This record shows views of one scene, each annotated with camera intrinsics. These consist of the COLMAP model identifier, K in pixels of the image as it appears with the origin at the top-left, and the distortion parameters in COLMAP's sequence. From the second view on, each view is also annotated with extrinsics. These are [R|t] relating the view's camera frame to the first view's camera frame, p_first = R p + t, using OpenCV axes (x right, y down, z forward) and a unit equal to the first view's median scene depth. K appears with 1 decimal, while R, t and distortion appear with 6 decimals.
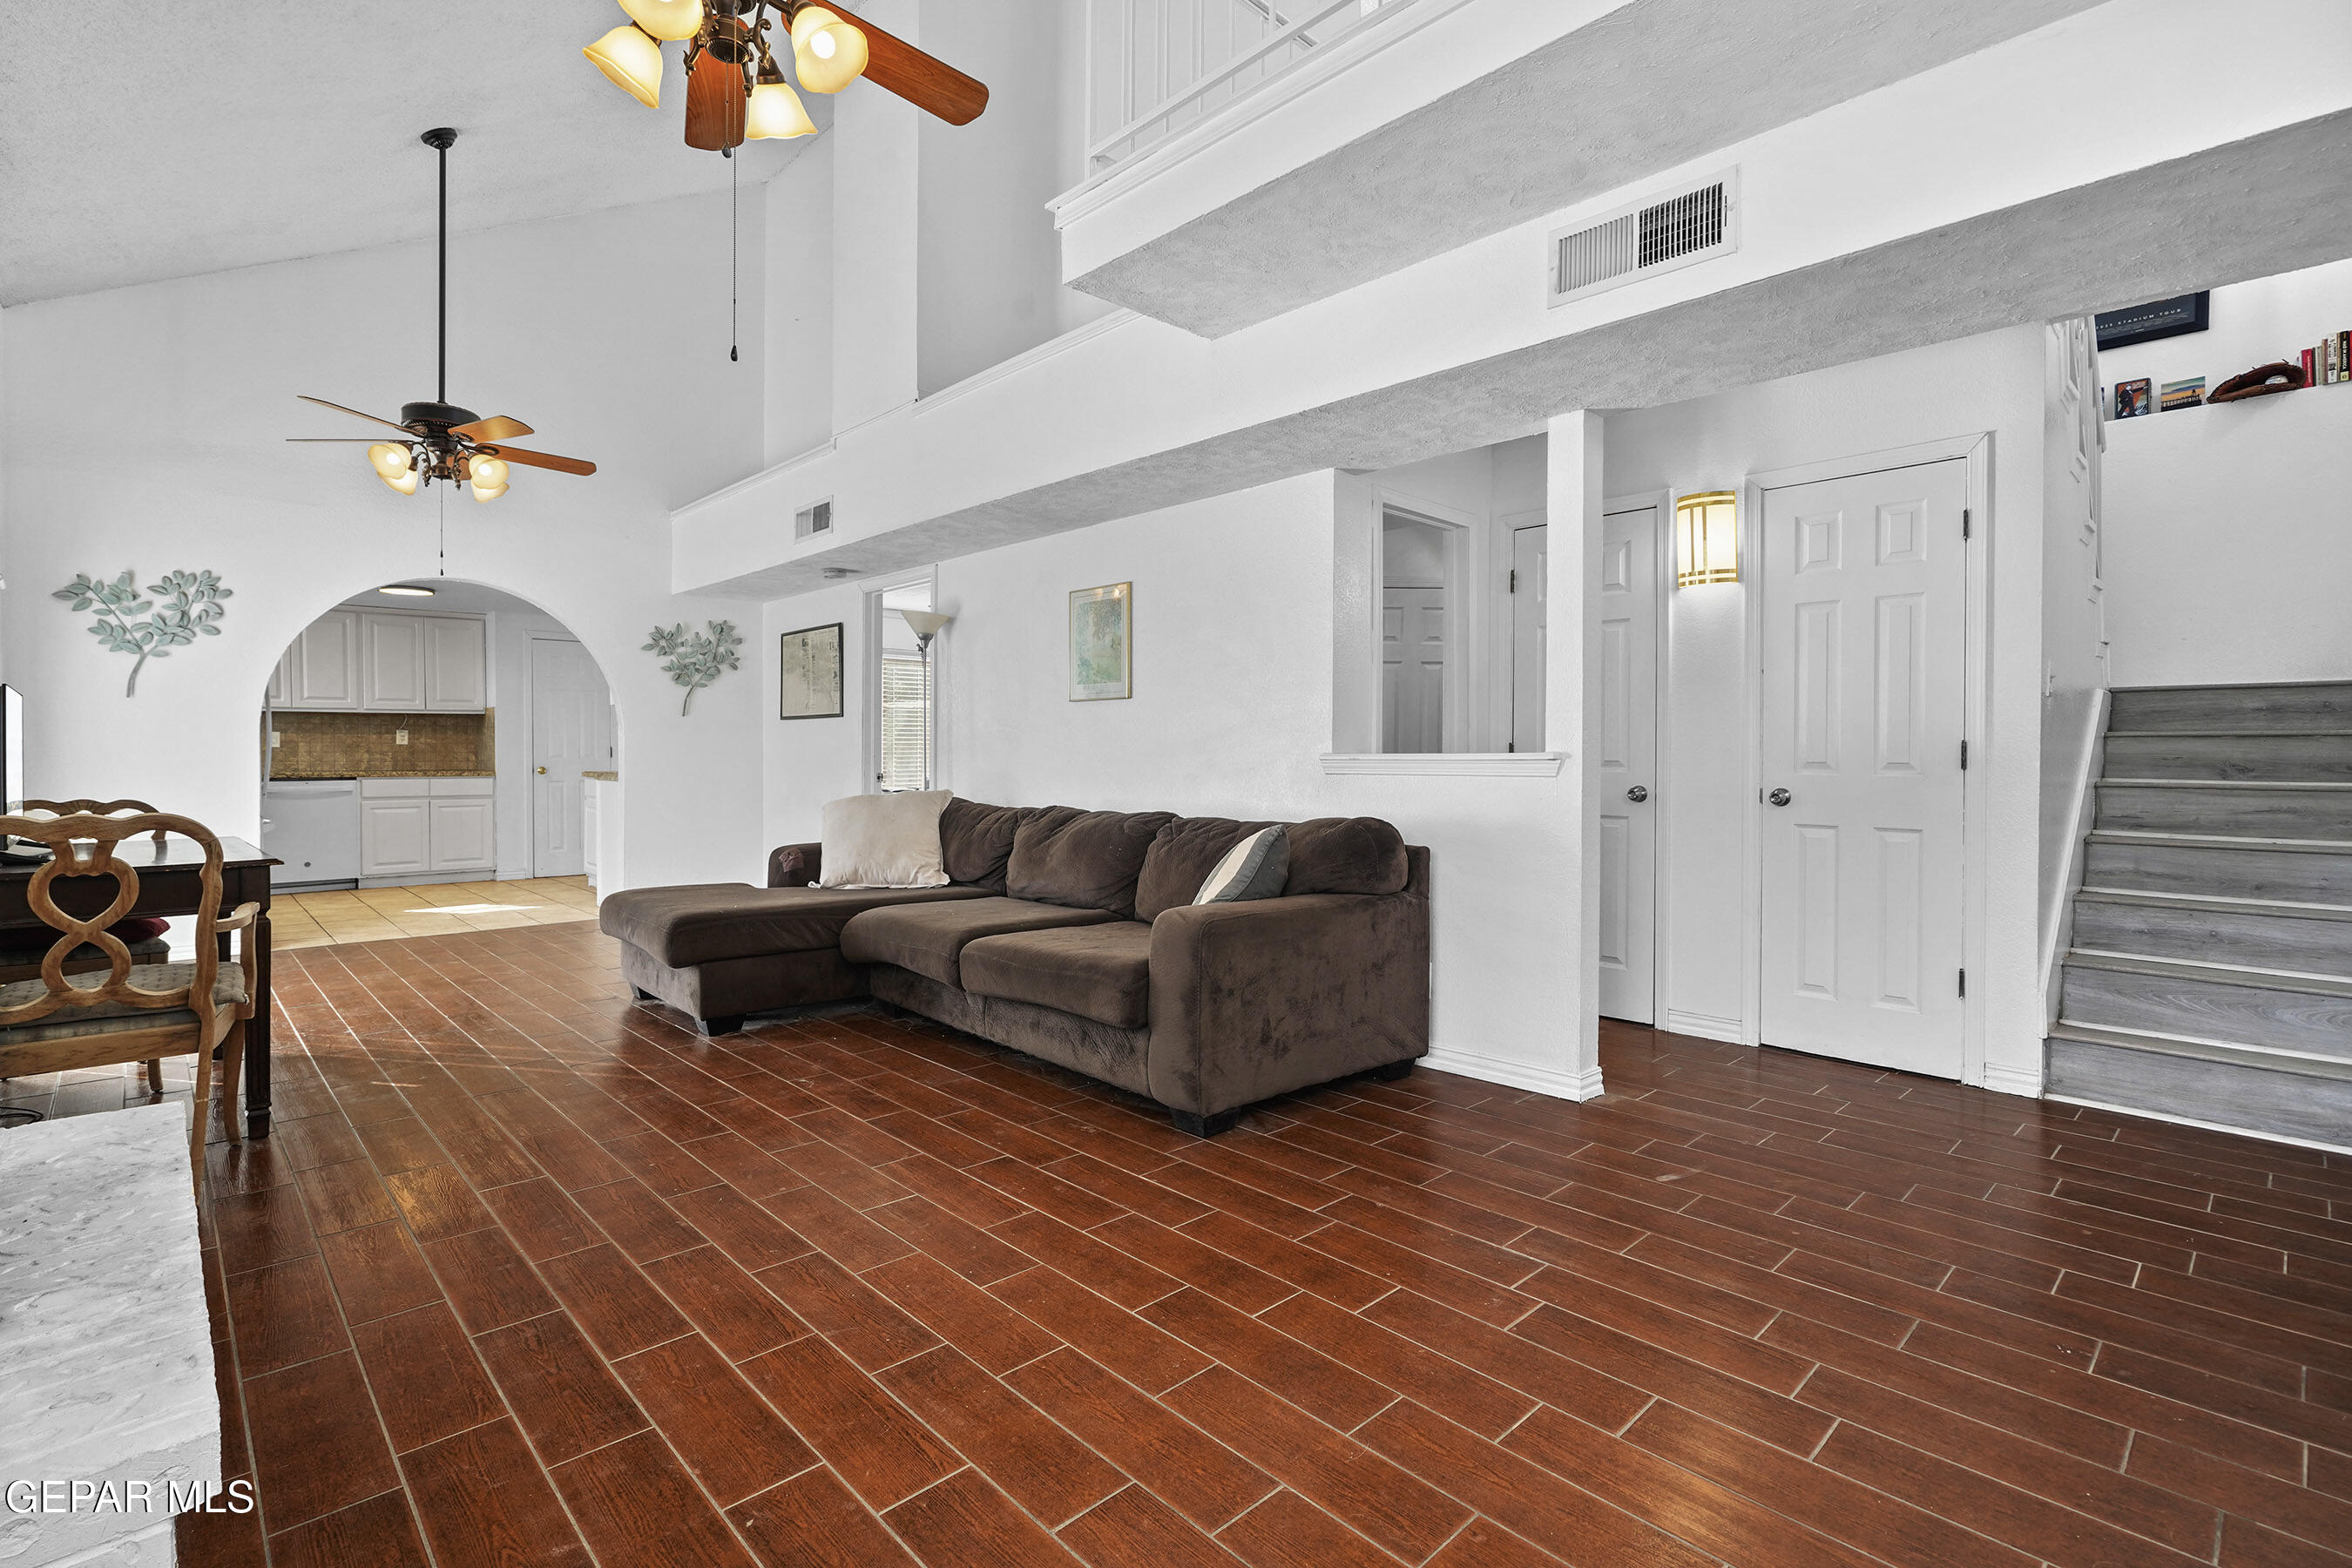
lens RADIAL K [[1086.2, 0, 1173.3], [0, 1086.2, 748.9], [0, 0, 1]] dist [0.000102, 0.000358]
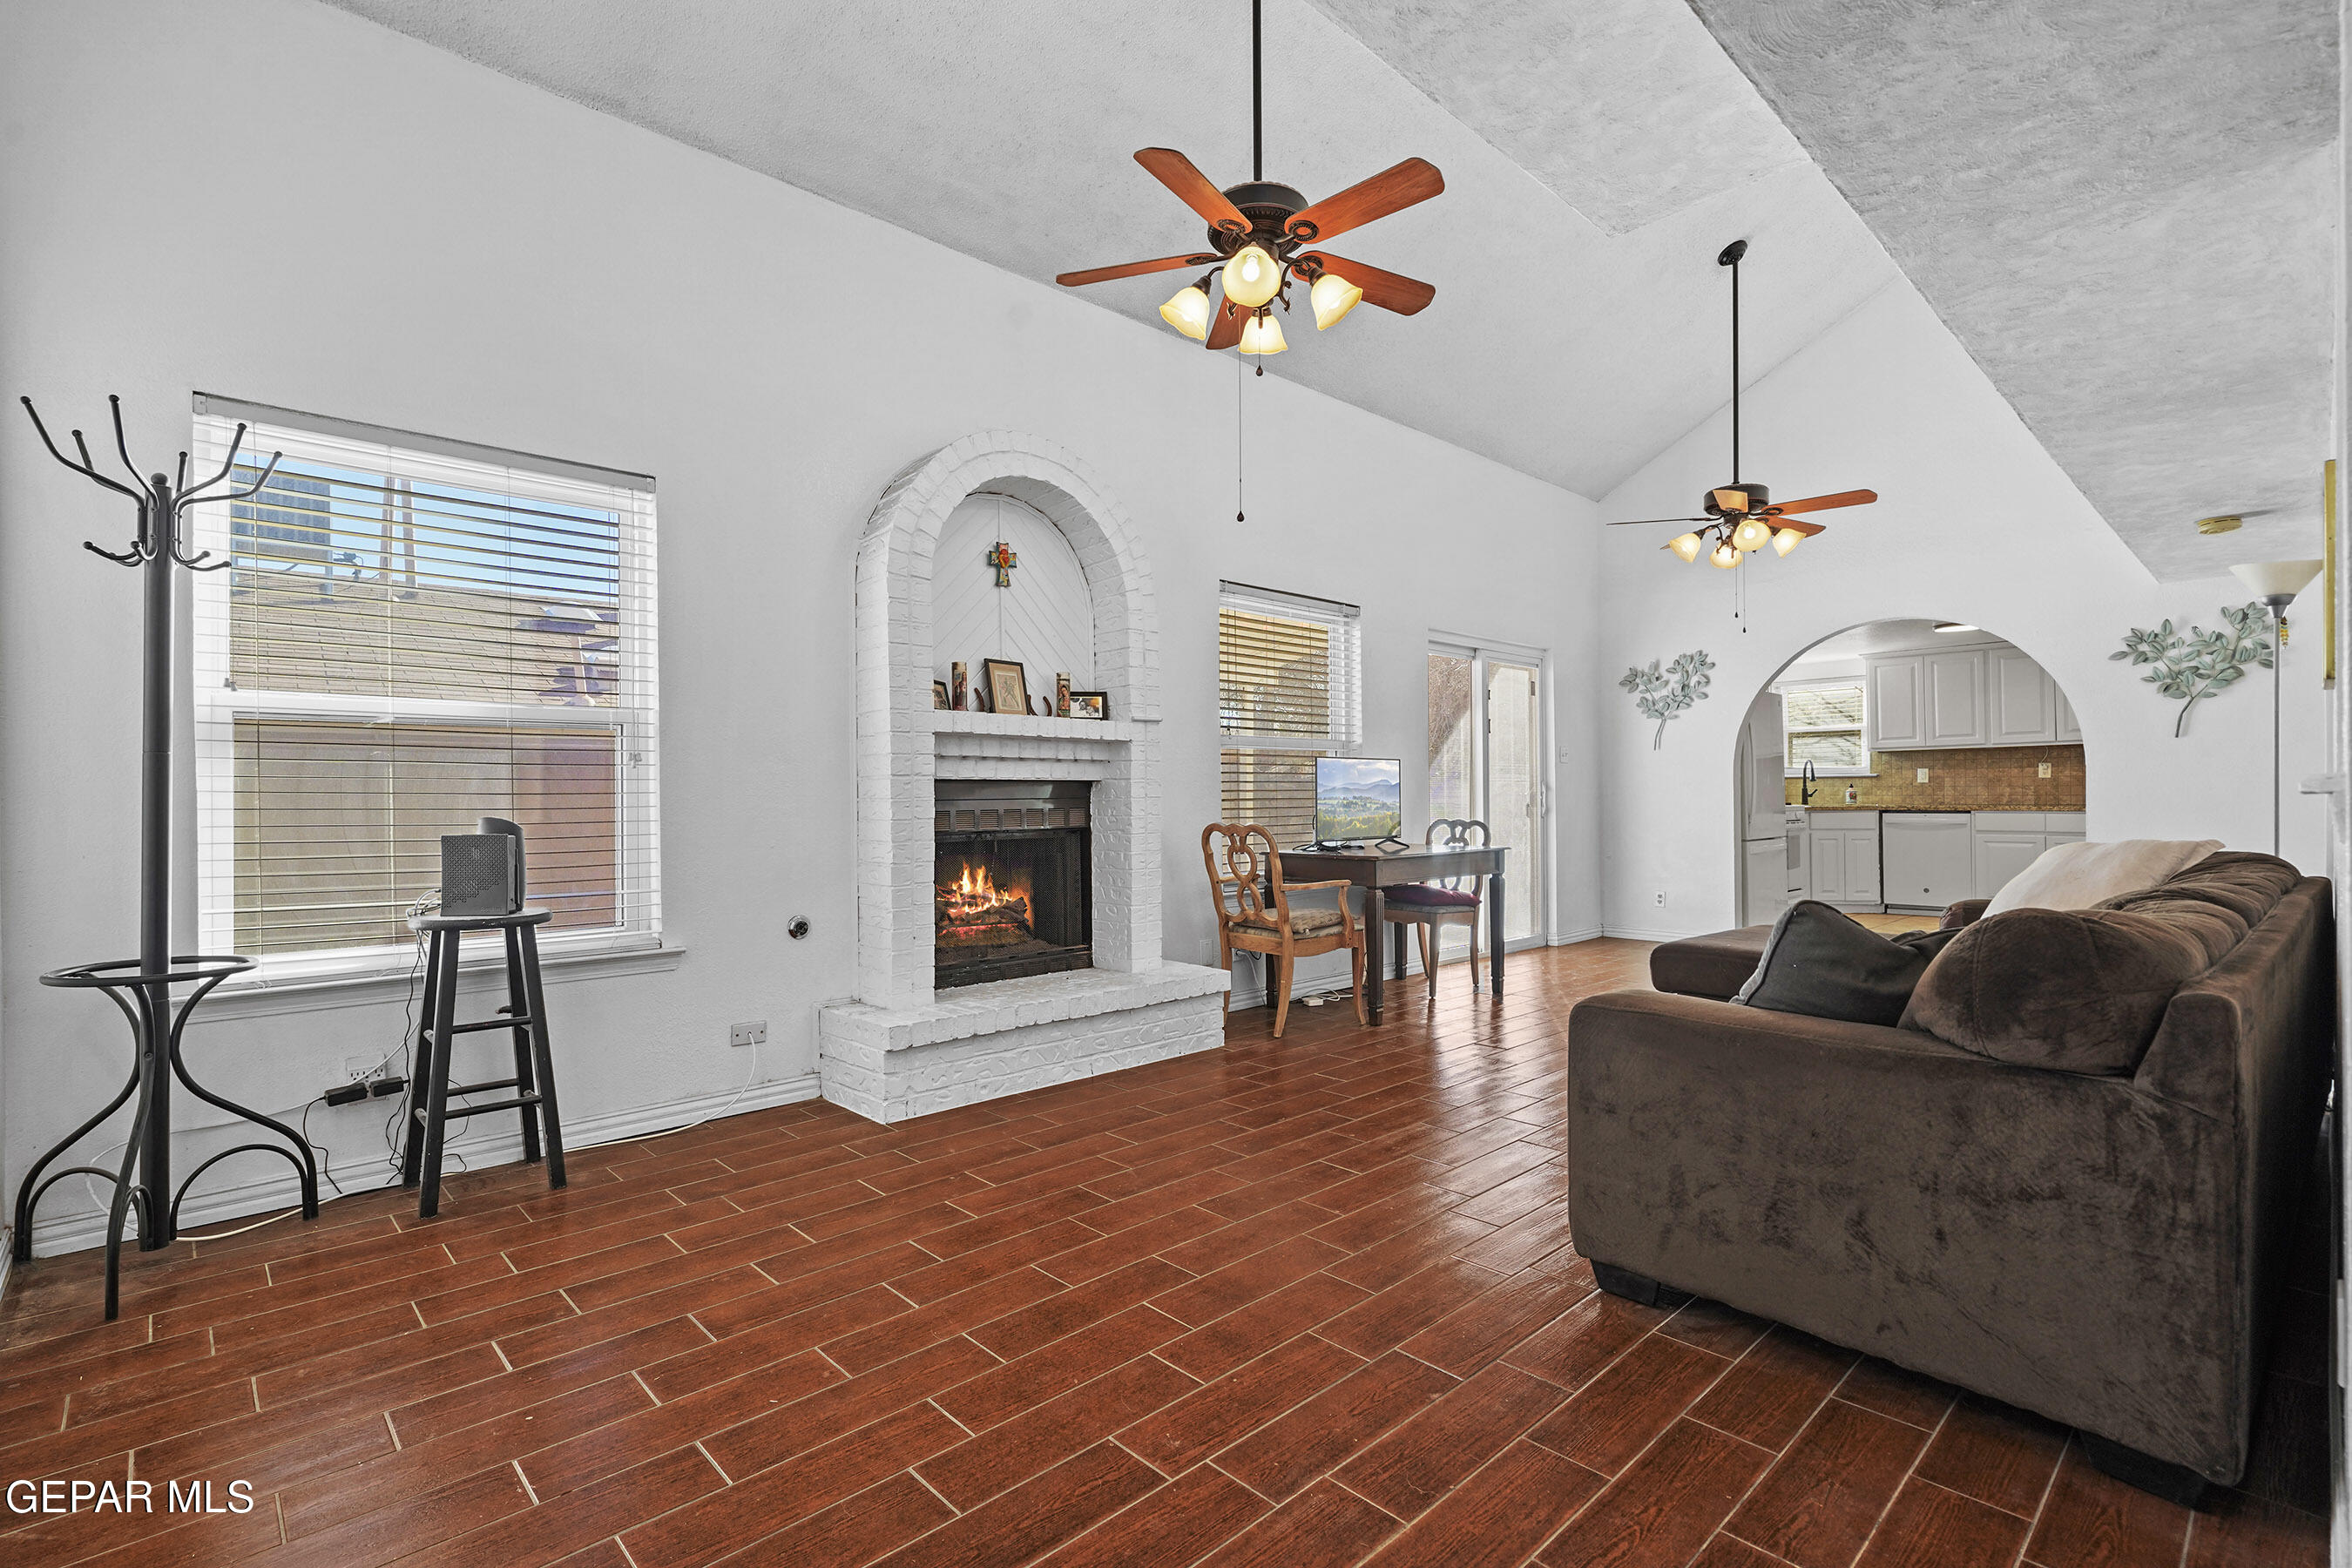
lens RADIAL K [[1081.8, 0, 1175.3], [0, 1081.8, 774.0], [0, 0, 1]] dist [-0.002332, 0.000832]
pose [[-0.007544, -0.019651, -0.999778, 0.445726], [0.012597, 0.999726, -0.019745, 0.003156], [0.999892, -0.012743, -0.007295, 0.395449]]
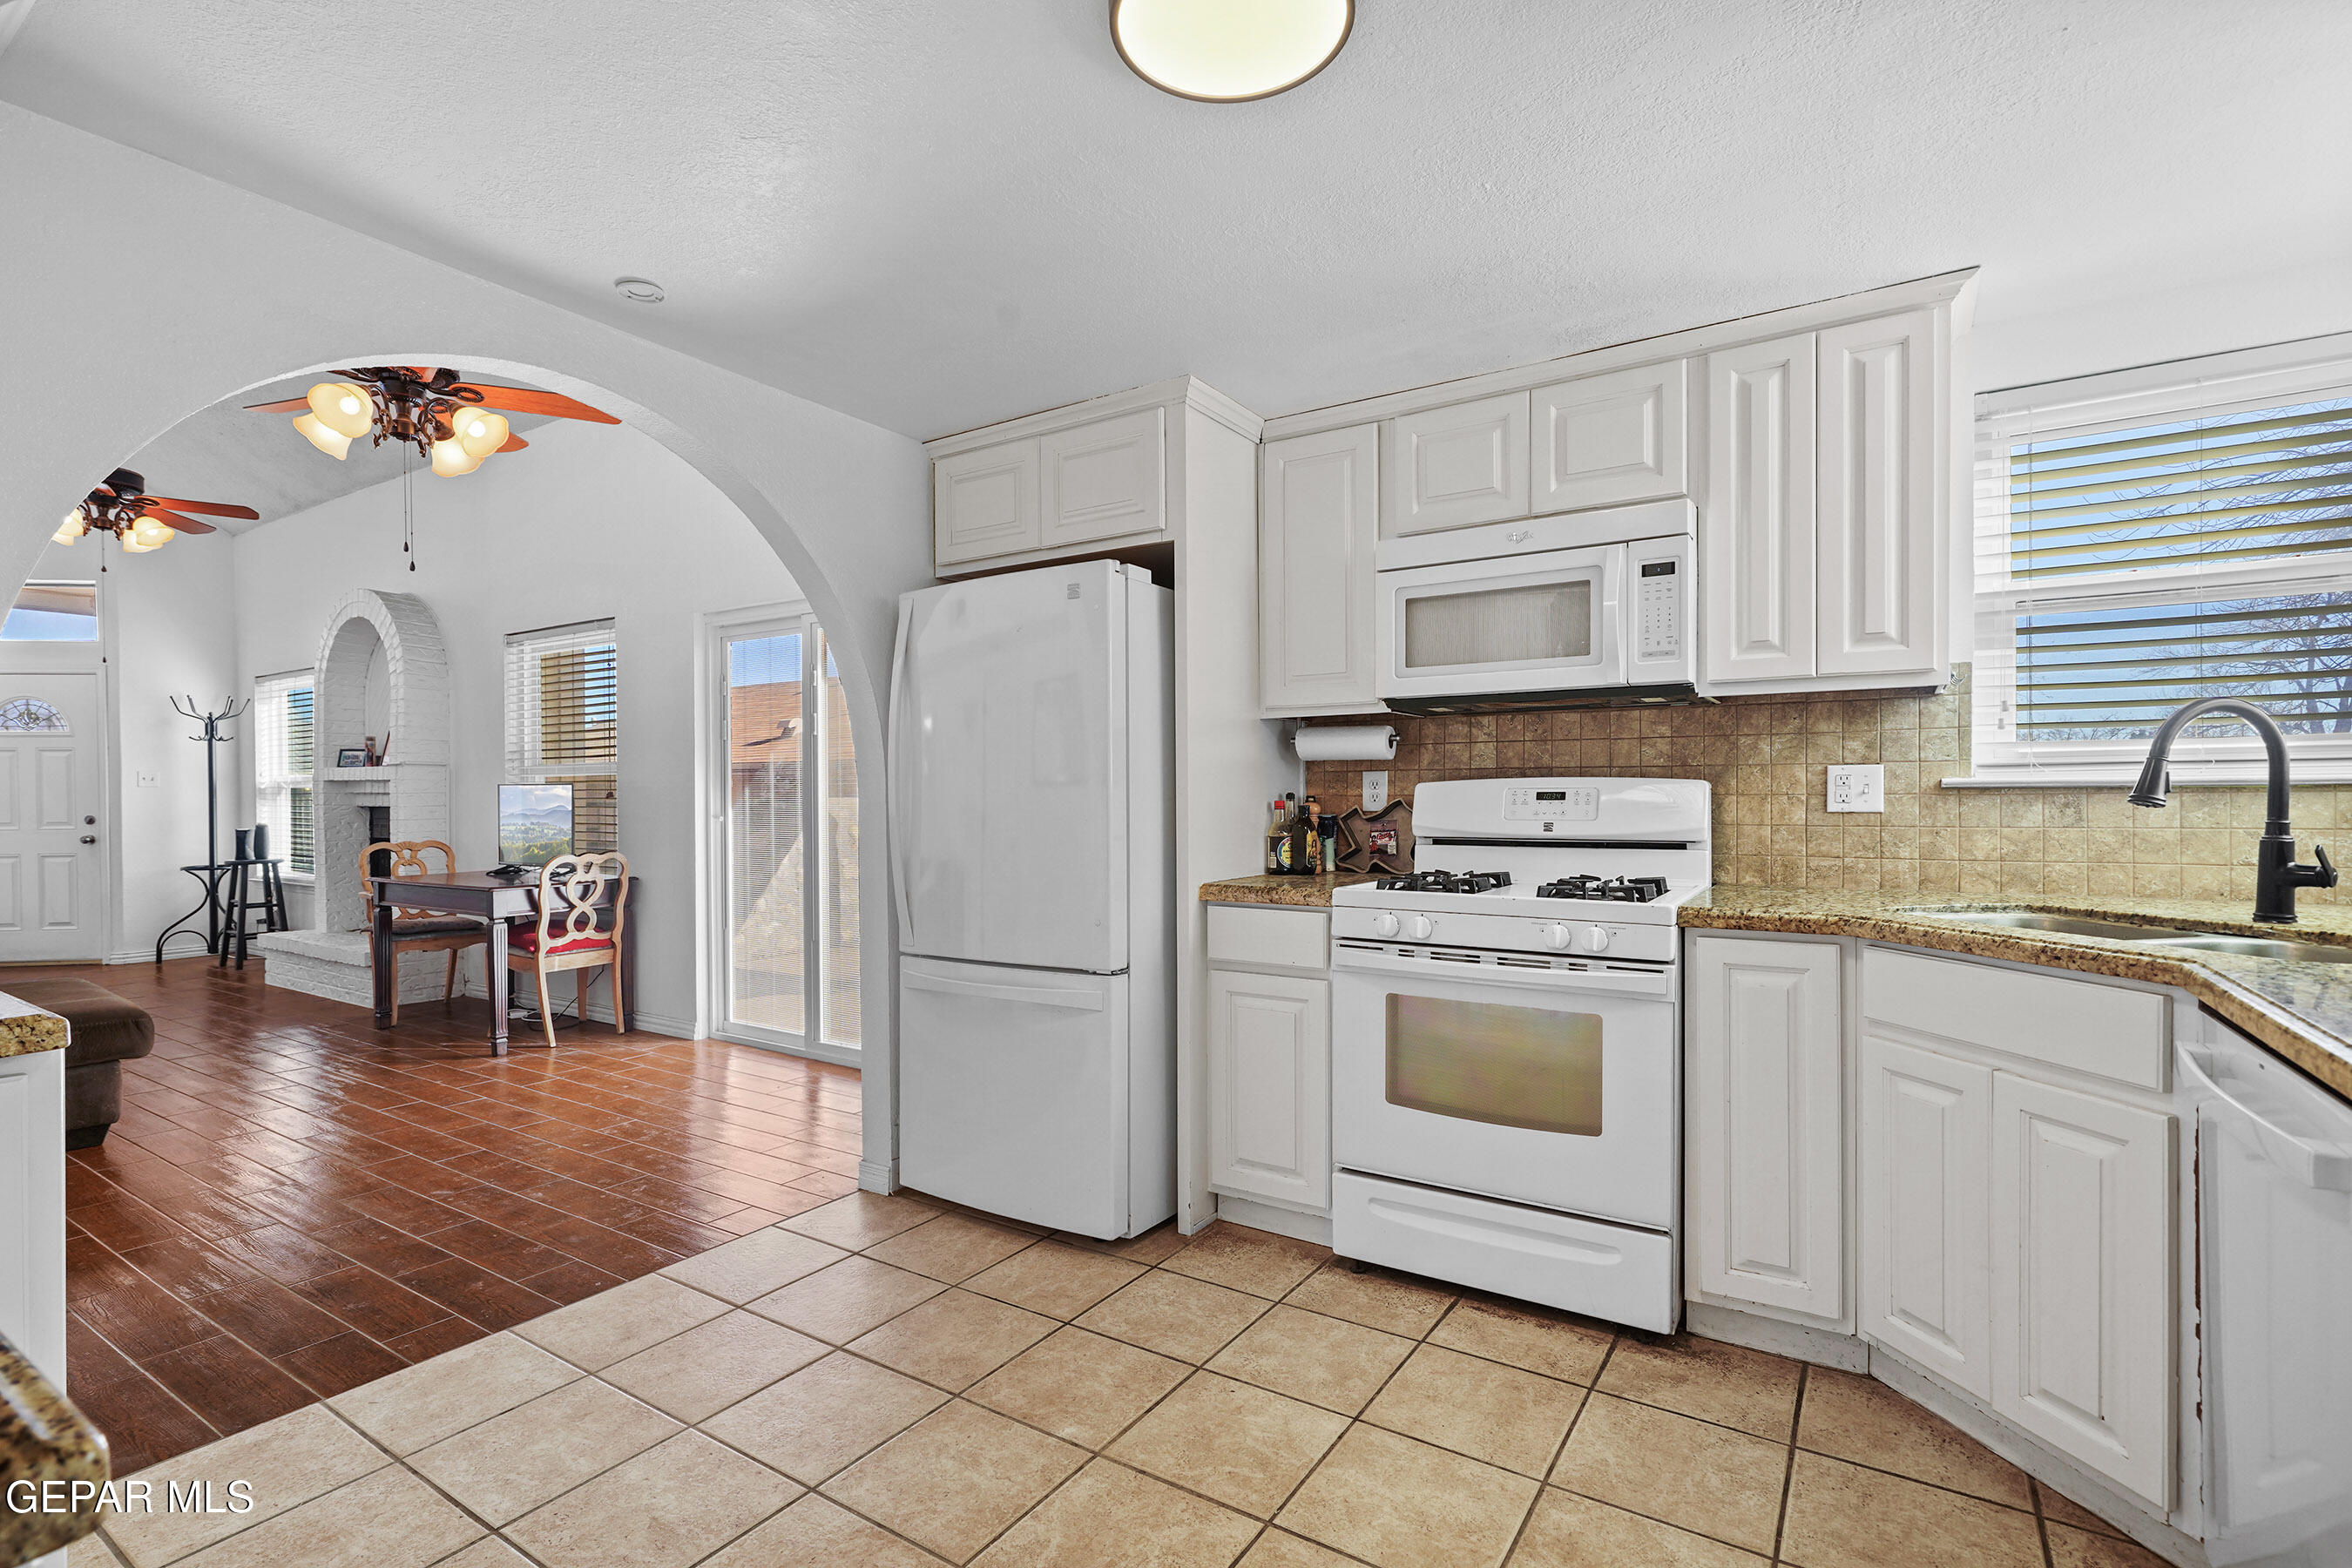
lens RADIAL K [[1092.3, 0, 1161.8], [0, 1092.3, 800.4], [0, 0, 1]] dist [0.001227, 0.001375]
pose [[-0.973209, 0.006132, -0.229839, -0.938767], [0.006414, 0.999979, -0.000479, -0.011147], [0.229831, -0.001941, -0.973229, 1.713281]]
